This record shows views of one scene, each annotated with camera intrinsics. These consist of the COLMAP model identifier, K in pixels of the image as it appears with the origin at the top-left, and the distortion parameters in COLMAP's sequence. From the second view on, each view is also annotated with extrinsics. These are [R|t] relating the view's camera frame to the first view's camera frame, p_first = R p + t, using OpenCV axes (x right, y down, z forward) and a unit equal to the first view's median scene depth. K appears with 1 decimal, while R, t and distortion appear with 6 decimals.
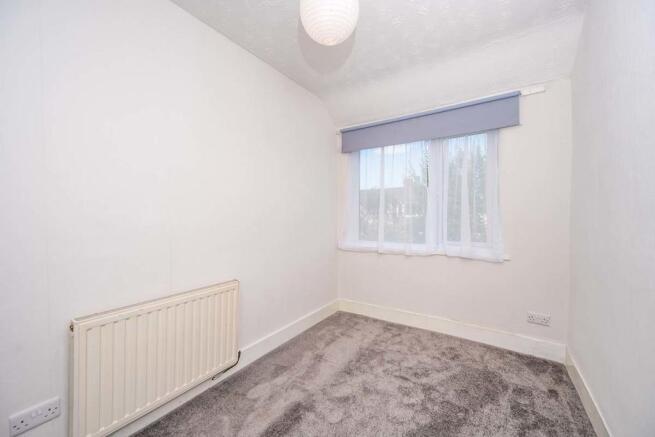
lens RADIAL K [[260.1, 0, 327.5], [0, 260.1, 212.0], [0, 0, 1]] dist [-0.000328, -0.000070]
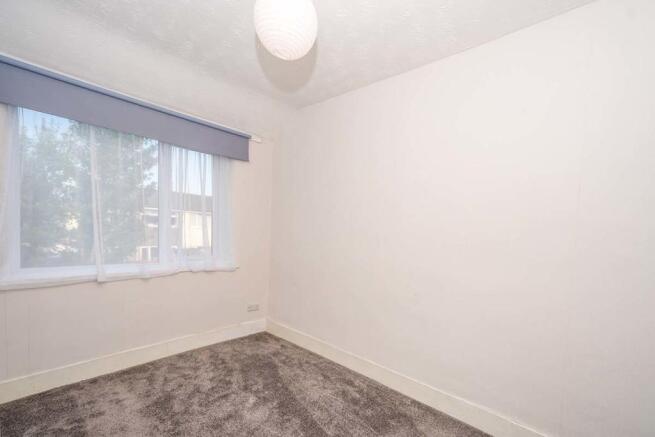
lens RADIAL K [[279.9, 0, 328.6], [0, 279.9, 233.6], [0, 0, 1]] dist [-0.000629, -0.000204]
pose [[0.150787, 0.000197, 0.988566, -0.570017], [-0.052823, 0.998573, 0.007858, -0.011190], [-0.987154, -0.053404, 0.150582, 0.378664]]
